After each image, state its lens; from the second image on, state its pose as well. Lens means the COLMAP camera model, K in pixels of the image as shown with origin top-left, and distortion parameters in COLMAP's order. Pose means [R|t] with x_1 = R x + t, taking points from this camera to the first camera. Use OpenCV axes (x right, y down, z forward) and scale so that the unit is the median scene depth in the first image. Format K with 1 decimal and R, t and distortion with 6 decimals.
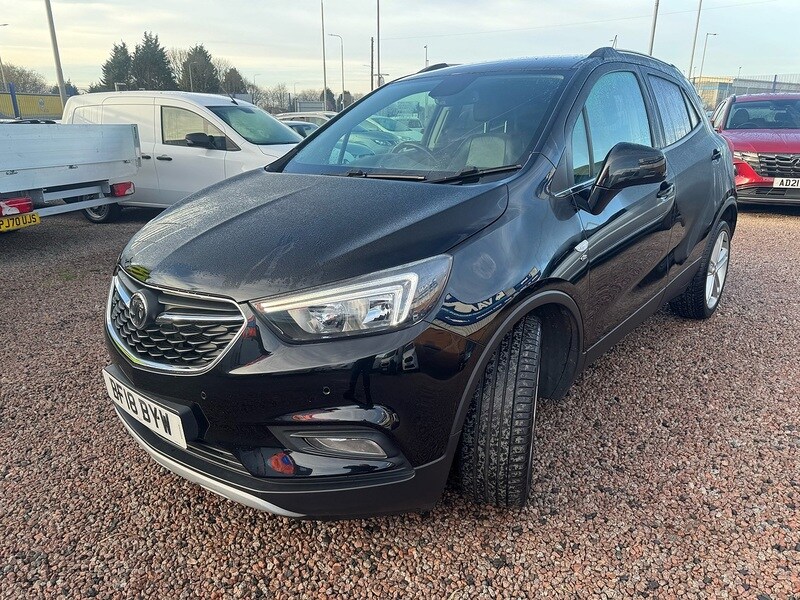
lens RADIAL K [[574.0, 0, 400.0], [0, 574.0, 300.0], [0, 0, 1]] dist [0.022641, -0.025221]
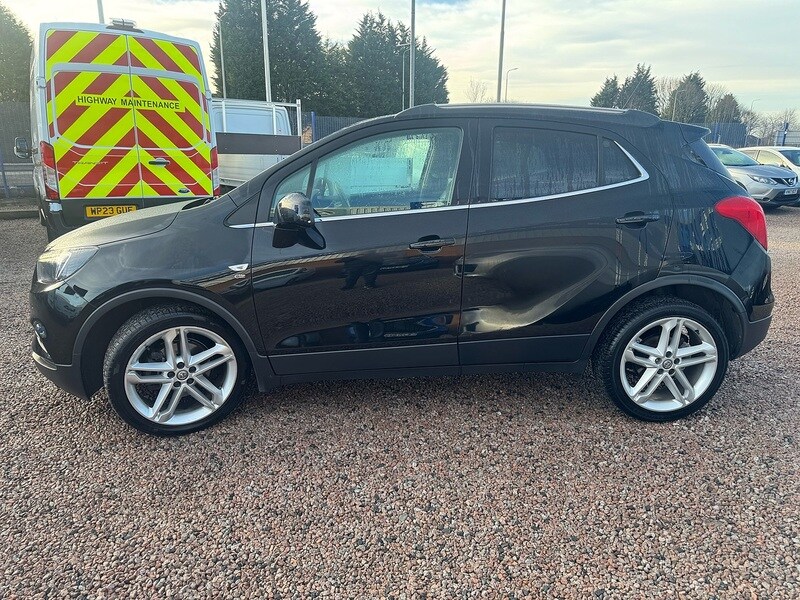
lens RADIAL K [[589.3, 0, 400.0], [0, 589.3, 300.0], [0, 0, 1]] dist [-0.007369, -0.005753]
pose [[0.693744, 0.191658, -0.694253, 1.175531], [-0.225276, 0.973320, 0.043588, -0.125434], [0.684084, 0.126159, 0.718410, 0.247753]]
